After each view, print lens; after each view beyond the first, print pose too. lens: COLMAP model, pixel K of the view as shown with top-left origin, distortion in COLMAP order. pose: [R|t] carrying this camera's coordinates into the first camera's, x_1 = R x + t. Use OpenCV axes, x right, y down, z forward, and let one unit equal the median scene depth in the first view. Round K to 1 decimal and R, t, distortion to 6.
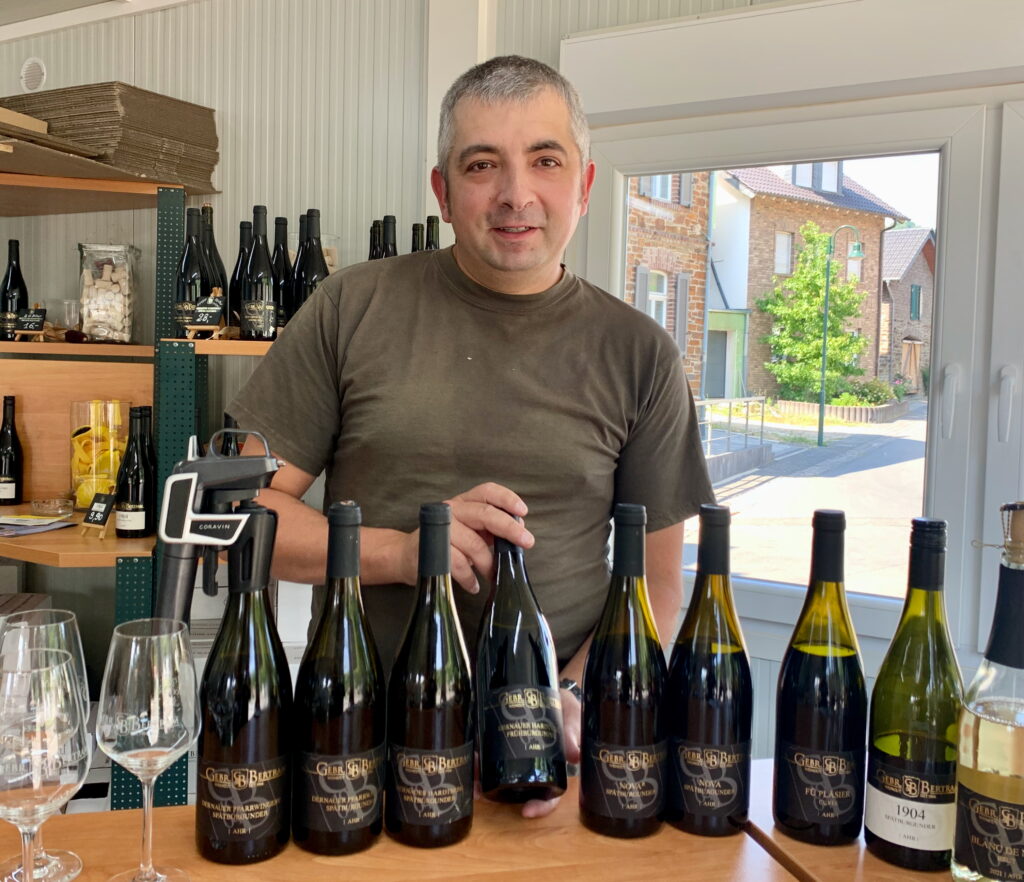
lens RADIAL K [[925.2, 0, 512.0], [0, 925.2, 441.0], [0, 0, 1]] dist [0.016890, -0.002299]
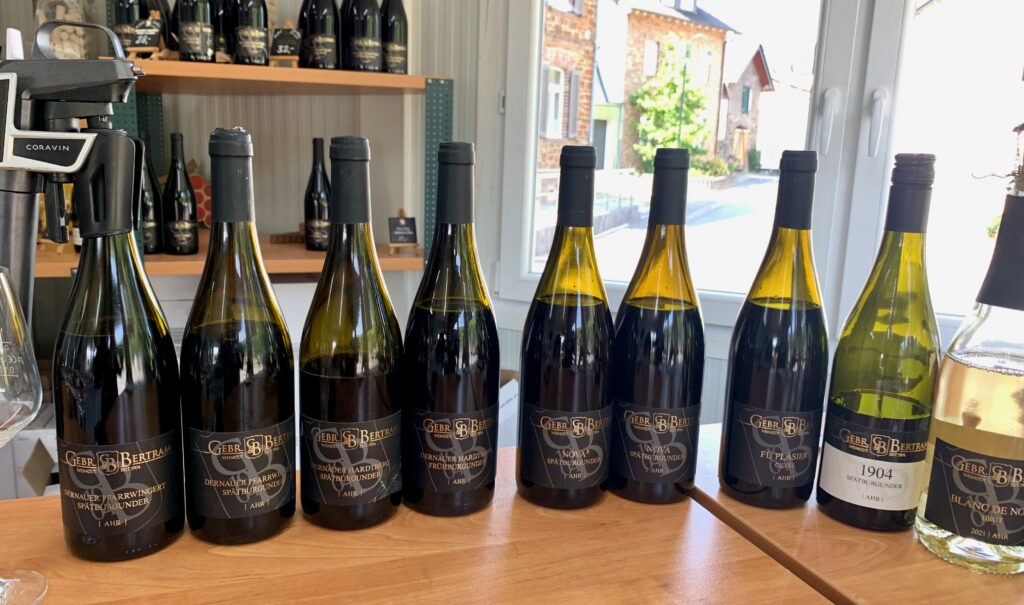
lens RADIAL K [[666.8, 0, 512.0], [0, 666.8, 302.5], [0, 0, 1]] dist [0.066576, -0.065210]
pose [[0.994777, -0.009647, 0.101612, 0.001594], [-0.003368, 0.991879, 0.127140, 0.138881], [-0.102014, -0.126819, 0.986666, 0.371747]]
